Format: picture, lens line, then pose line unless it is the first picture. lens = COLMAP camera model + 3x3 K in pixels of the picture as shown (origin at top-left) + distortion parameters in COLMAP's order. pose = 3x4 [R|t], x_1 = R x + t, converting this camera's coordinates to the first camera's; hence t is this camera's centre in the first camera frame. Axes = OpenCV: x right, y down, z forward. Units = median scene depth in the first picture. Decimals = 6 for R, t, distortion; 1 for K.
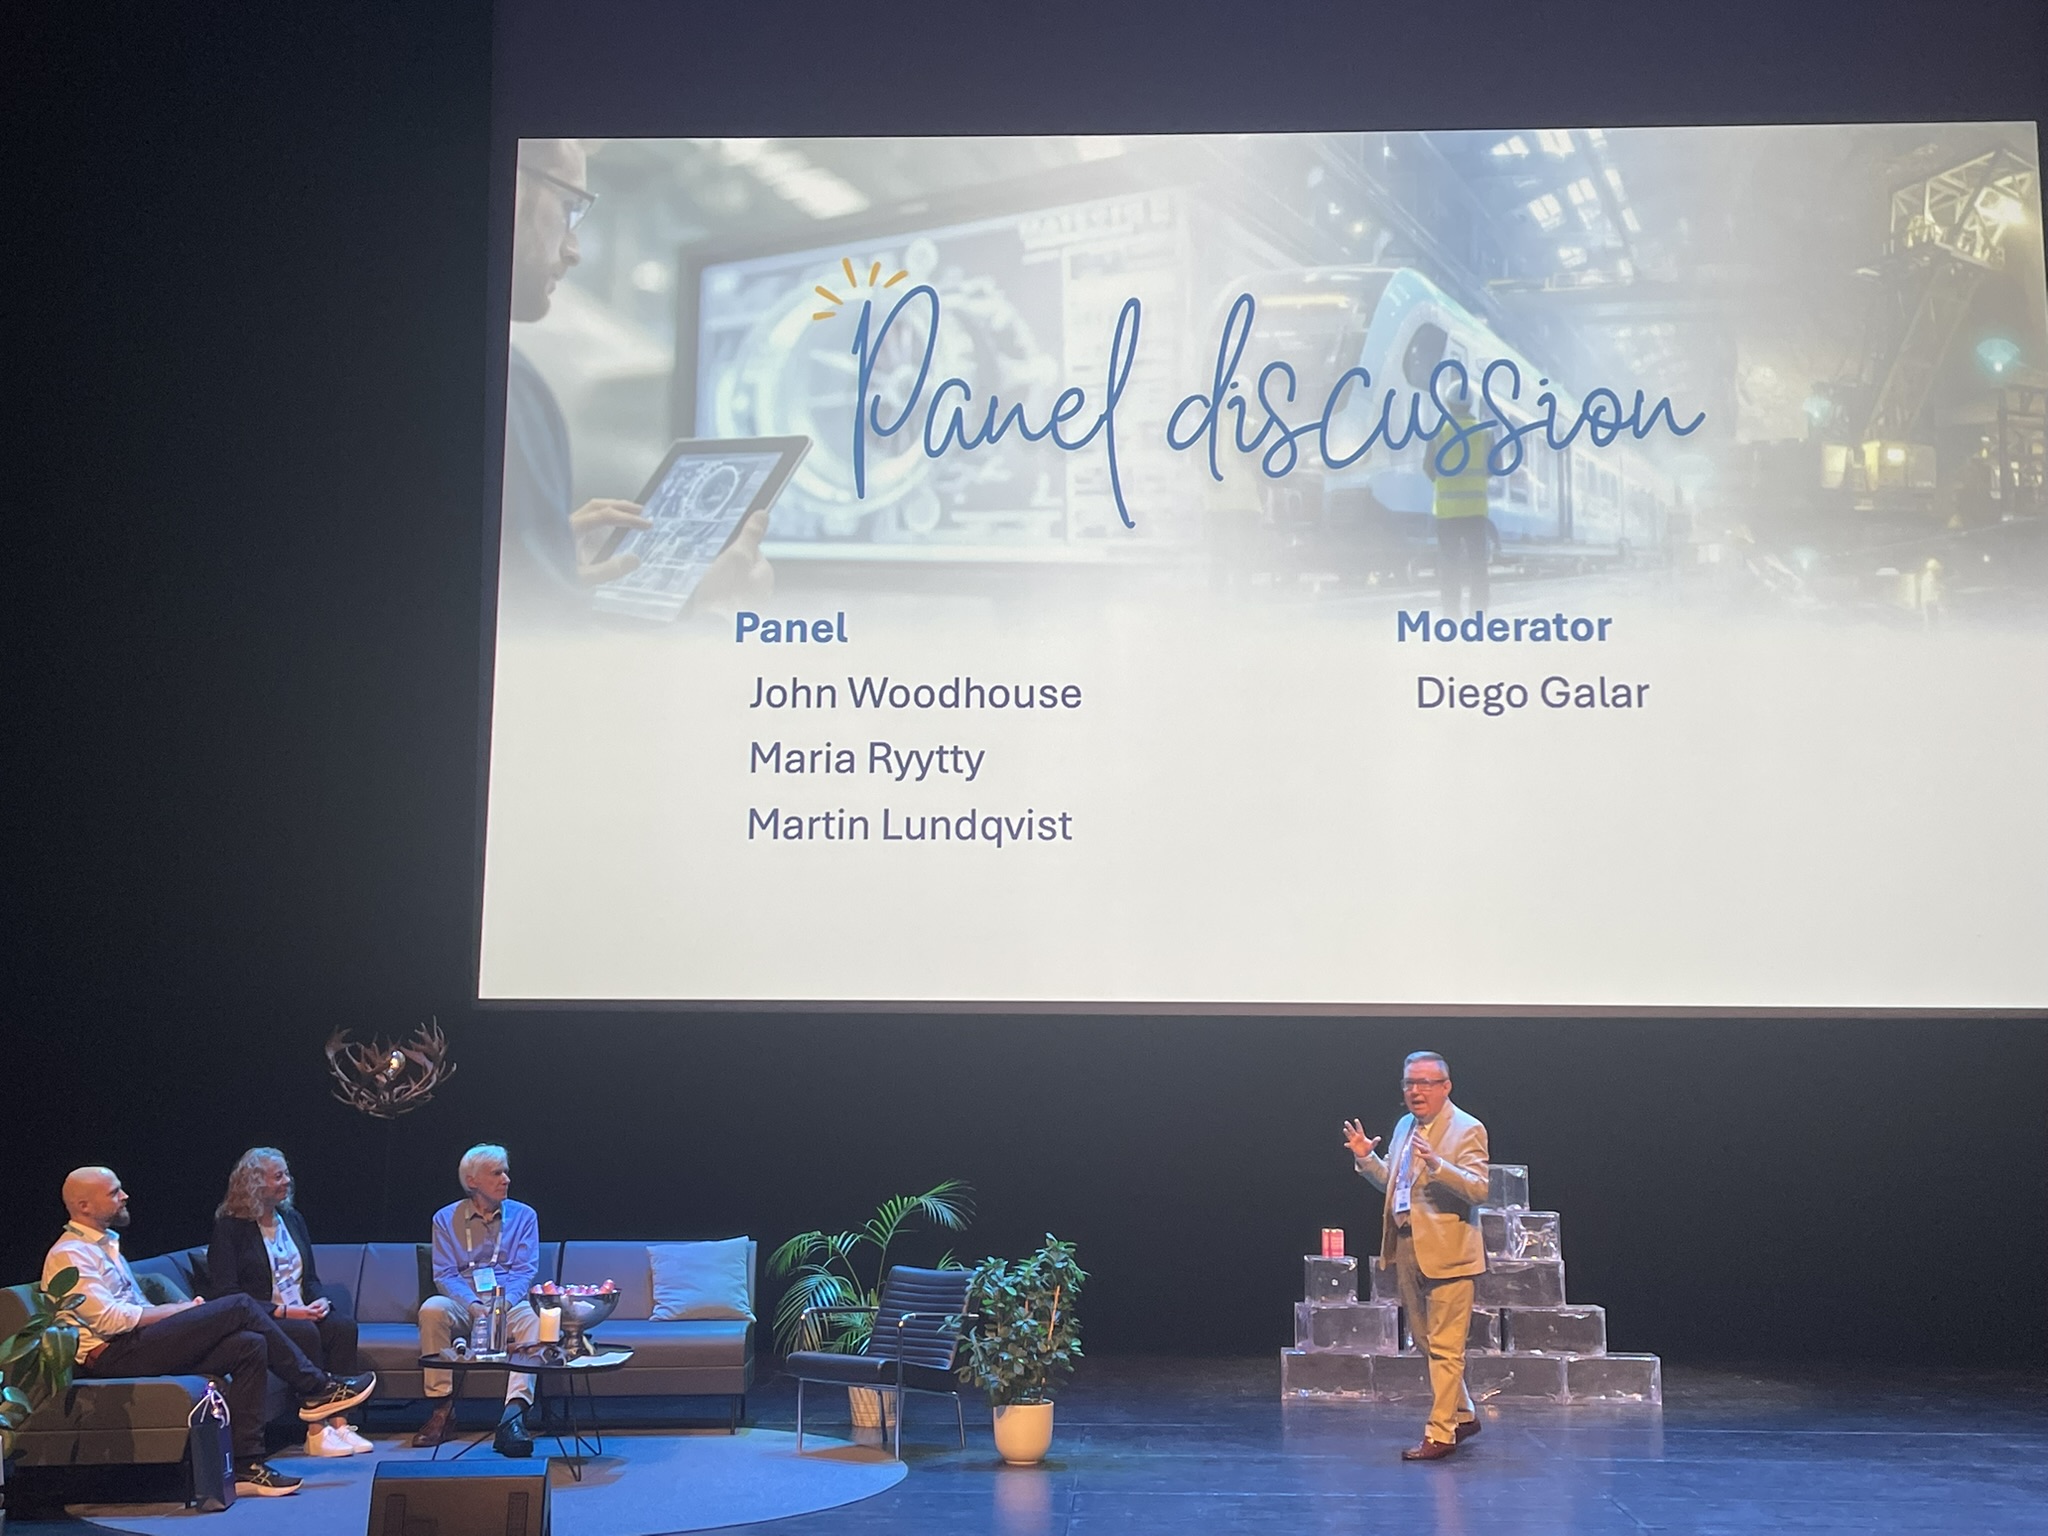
lens RADIAL K [[2558.9, 0, 1024.0], [0, 2558.9, 768.0], [0, 0, 1]] dist [0.147229, -0.515387]
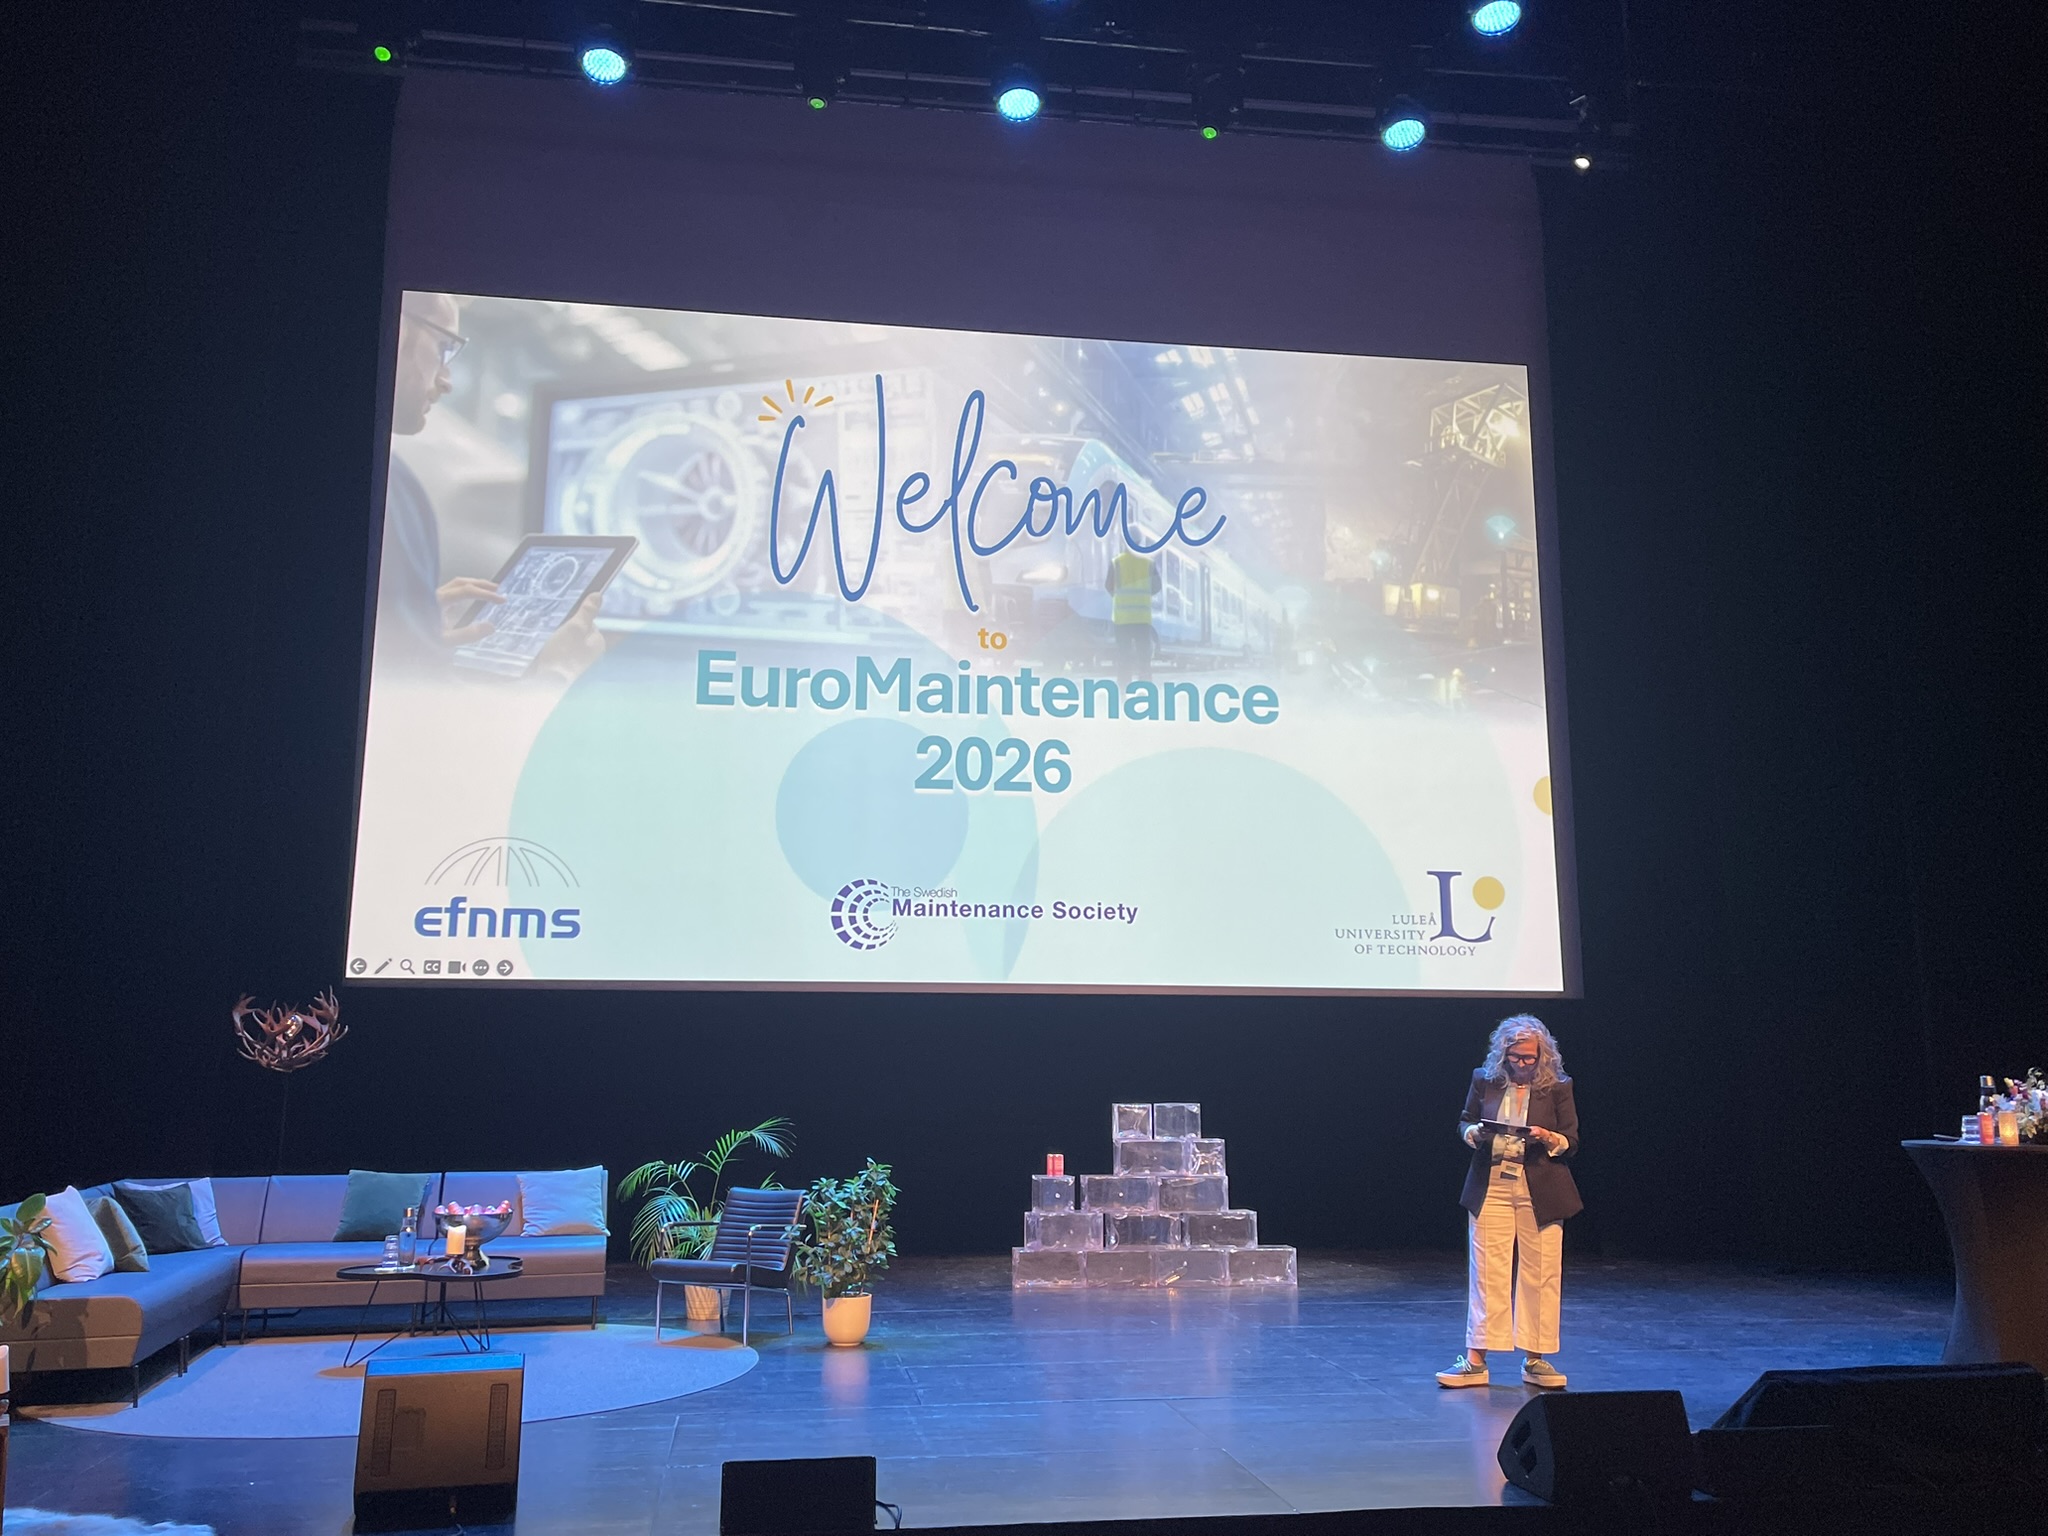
lens RADIAL K [[1805.1, 0, 1024.0], [0, 1805.1, 768.0], [0, 0, 1]] dist [0.086638, -0.170963]
pose [[0.979739, 0.030685, 0.197912, -0.071258], [-0.022319, 0.998766, -0.044362, 0.021625], [-0.199029, 0.039046, 0.979215, 0.084979]]
